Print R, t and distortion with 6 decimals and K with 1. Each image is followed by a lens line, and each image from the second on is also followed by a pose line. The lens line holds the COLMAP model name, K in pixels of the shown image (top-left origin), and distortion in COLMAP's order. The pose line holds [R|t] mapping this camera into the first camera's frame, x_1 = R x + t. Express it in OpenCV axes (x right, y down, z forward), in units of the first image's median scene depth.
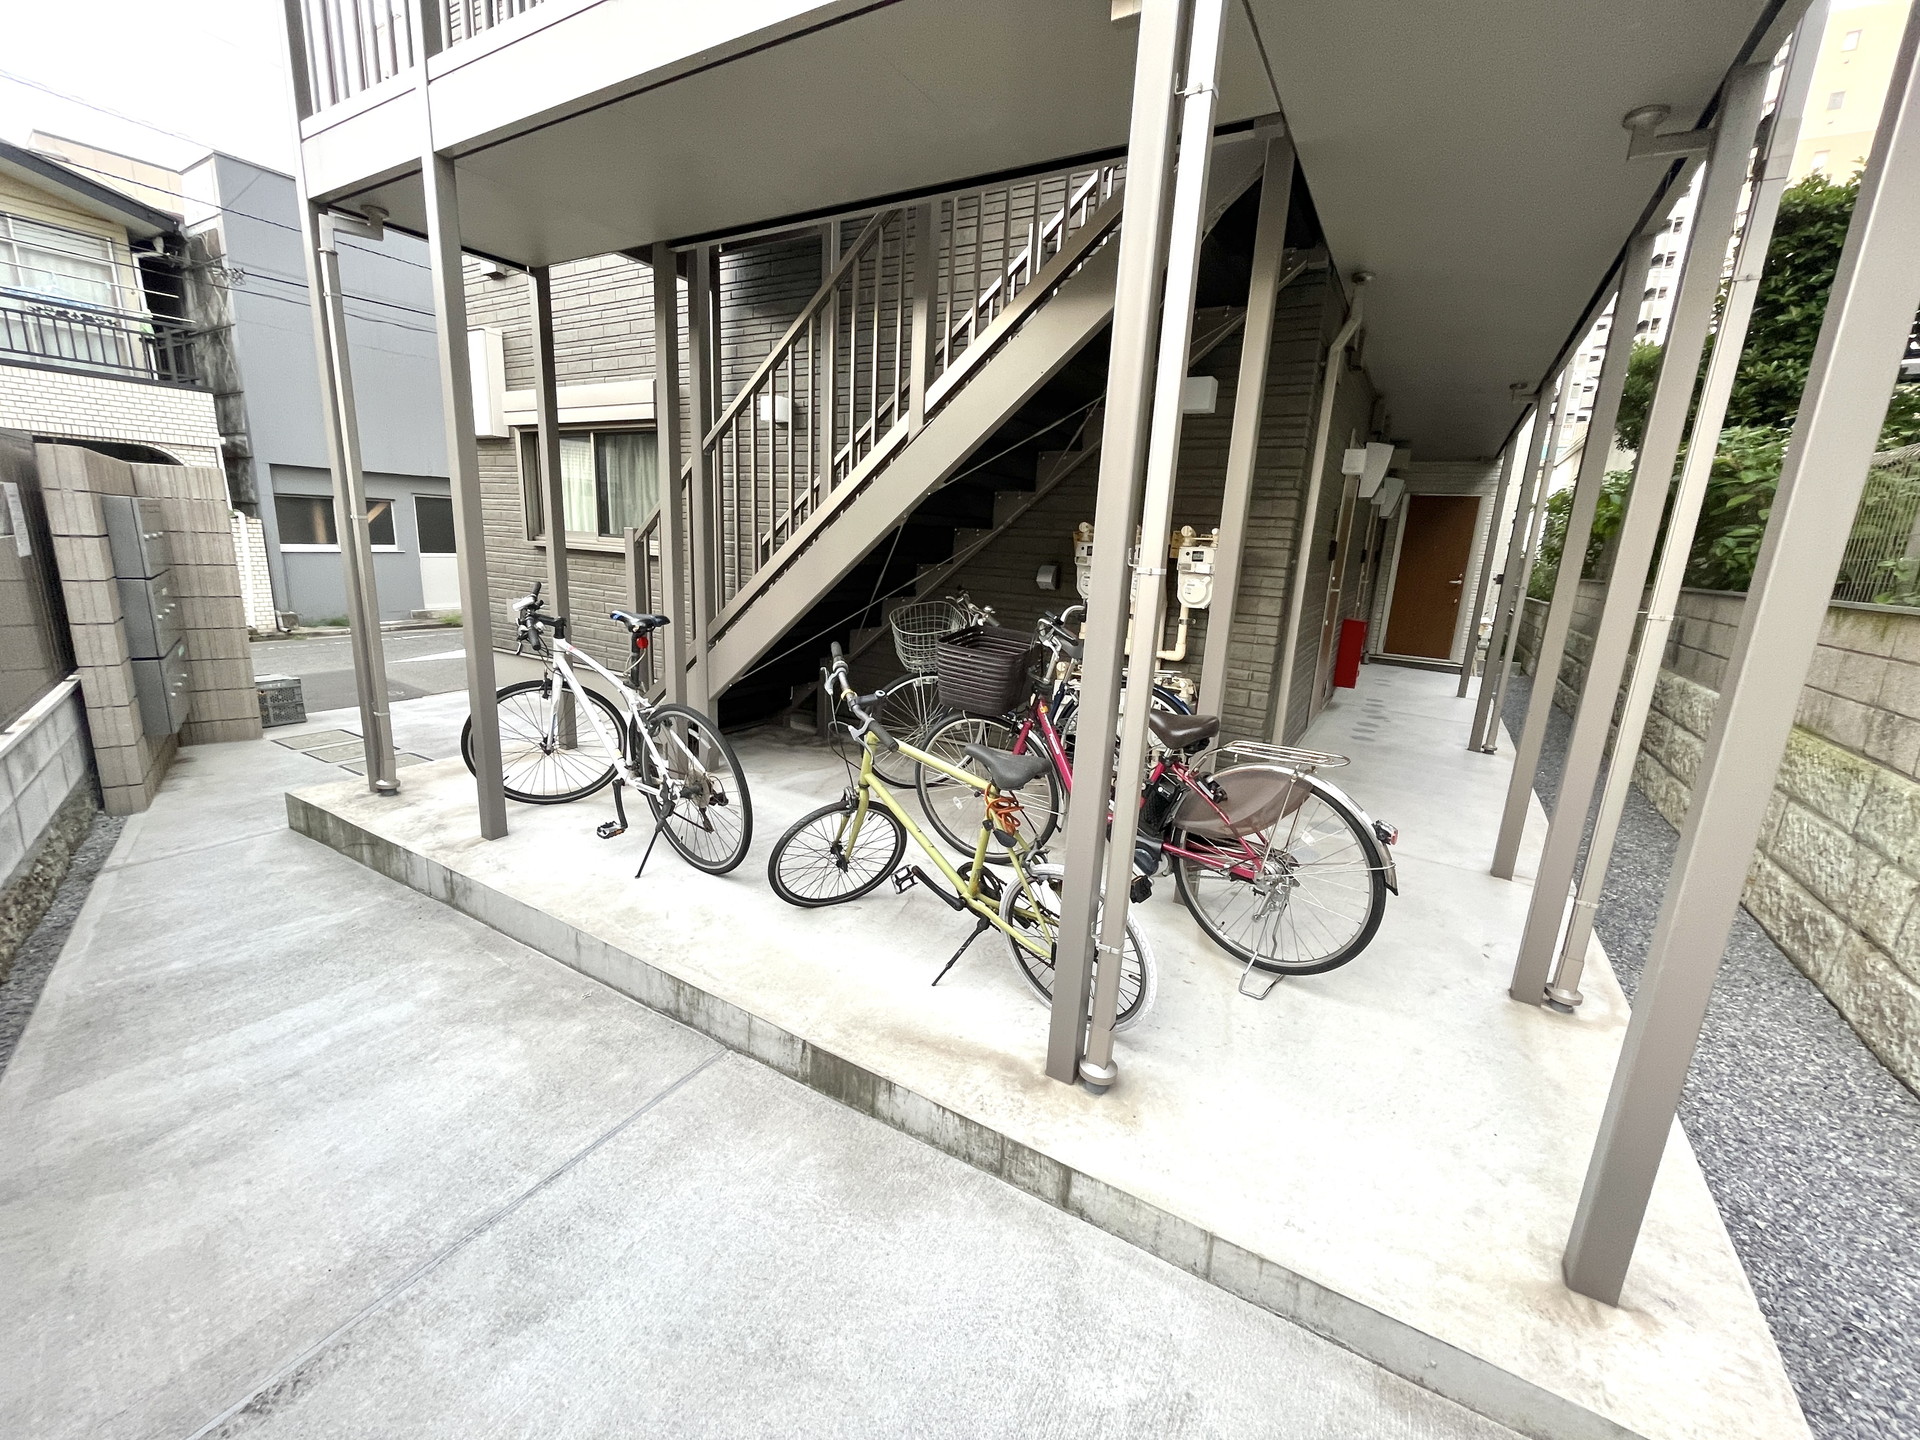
lens RADIAL K [[781.6, 0, 956.8], [0, 781.6, 721.3], [0, 0, 1]] dist [-0.001703, -0.000089]
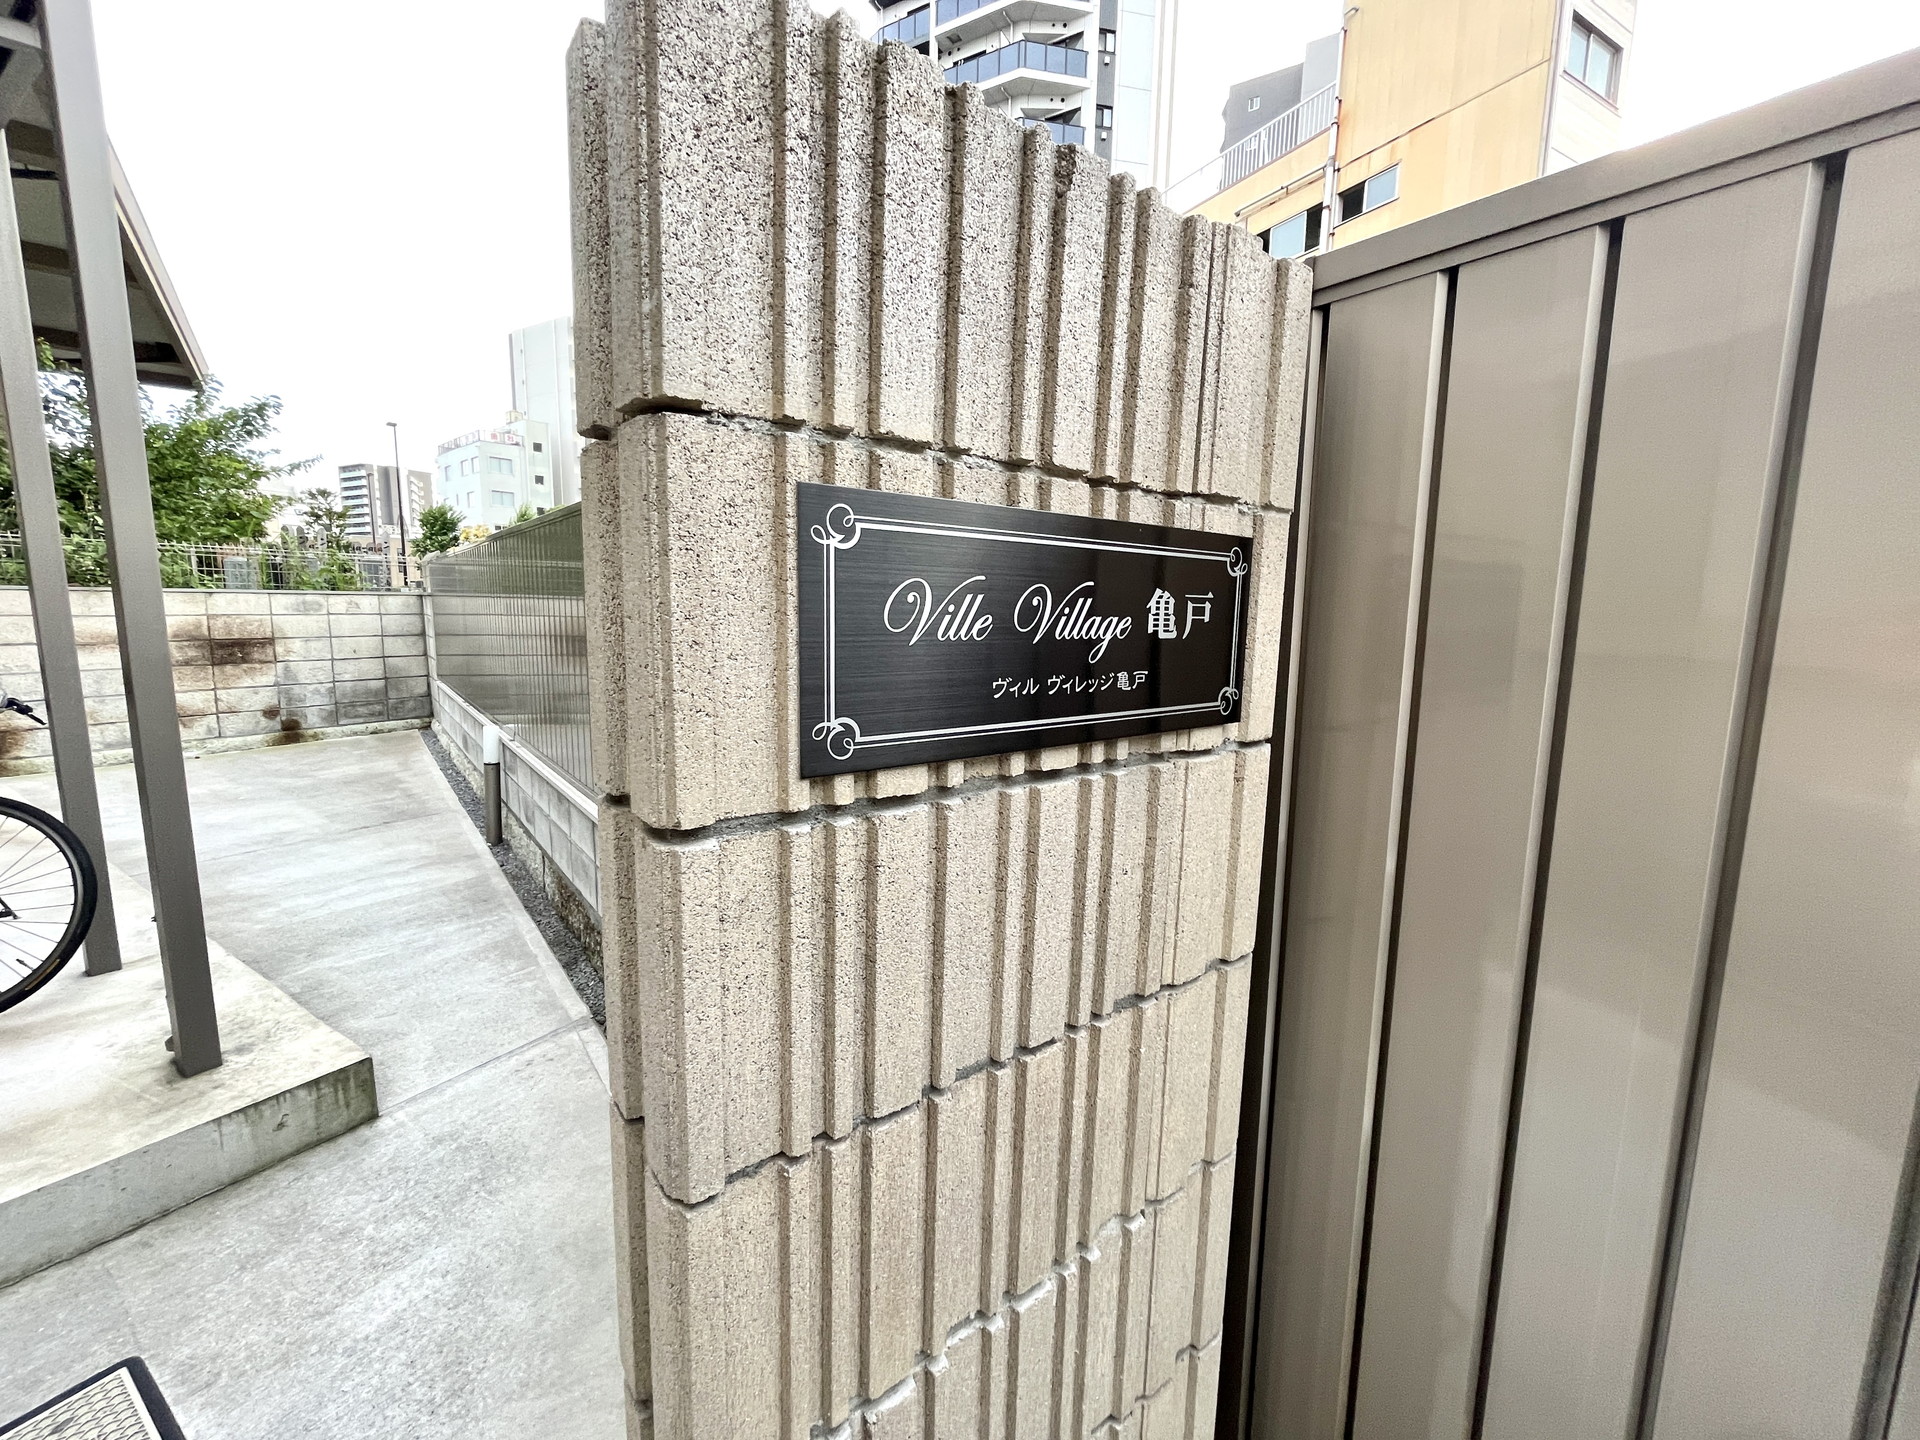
lens RADIAL K [[781.6, 0, 957.6], [0, 781.6, 715.0], [0, 0, 1]] dist [-0.001703, -0.000089]
pose [[-0.997269, -0.071638, 0.017950, -2.012873], [-0.060448, 0.931427, 0.358873, -0.586141], [-0.042428, 0.356808, -0.933214, 2.243316]]
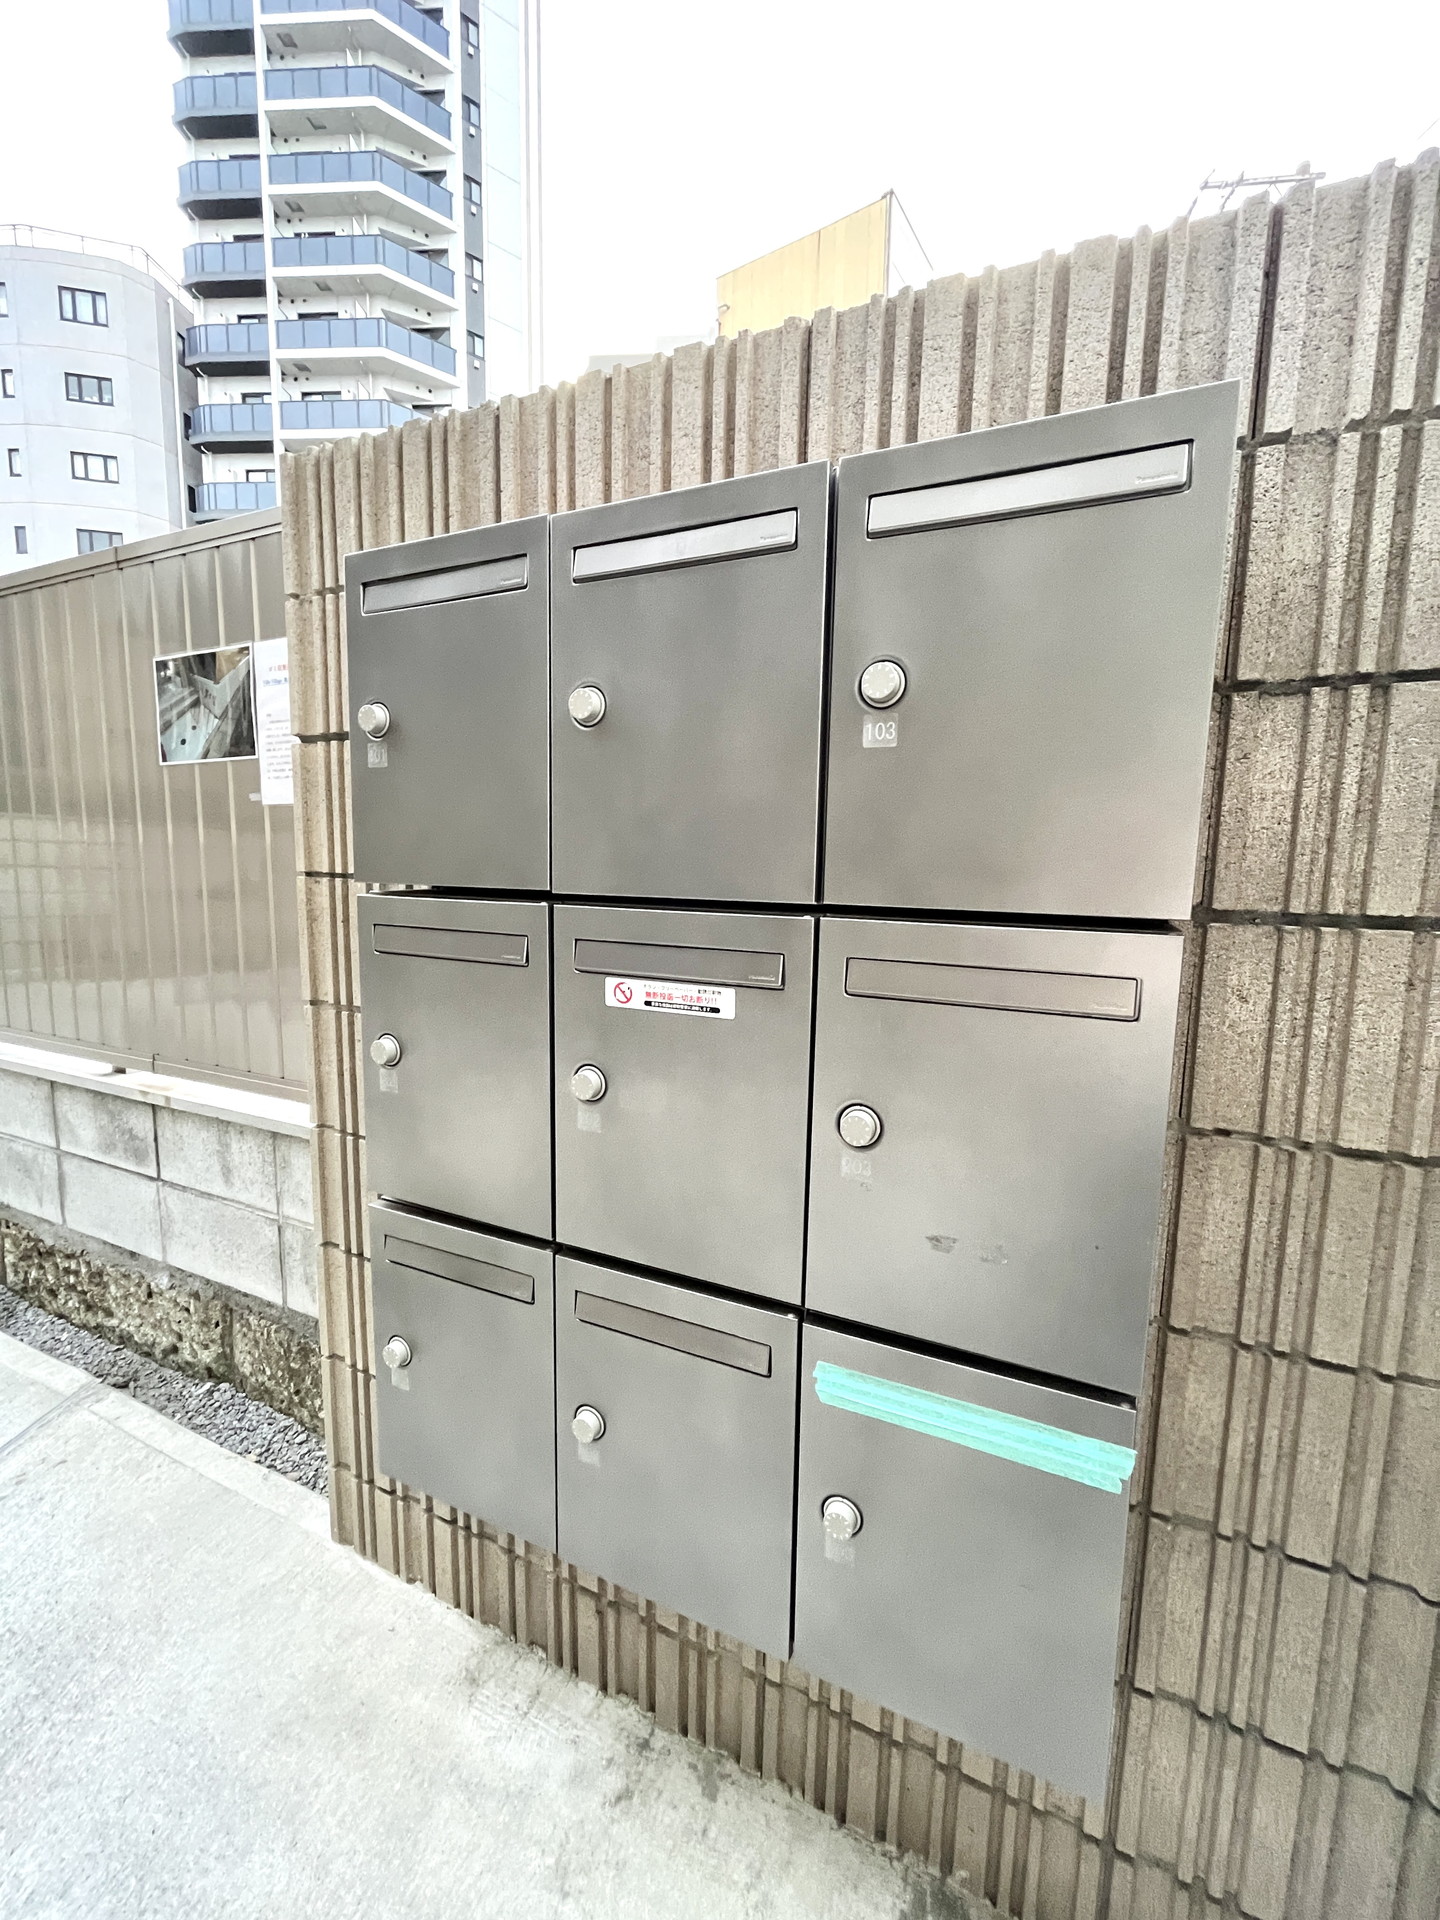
lens RADIAL K [[781.6, 0, 720.0], [0, 781.6, 954.3], [0, 0, 1]] dist [-0.001703, -0.000089]
pose [[-0.898456, -0.015804, -0.438778, -1.634934], [-0.160565, 0.941956, 0.294851, -0.415332], [0.408650, 0.335364, -0.848844, 2.028018]]
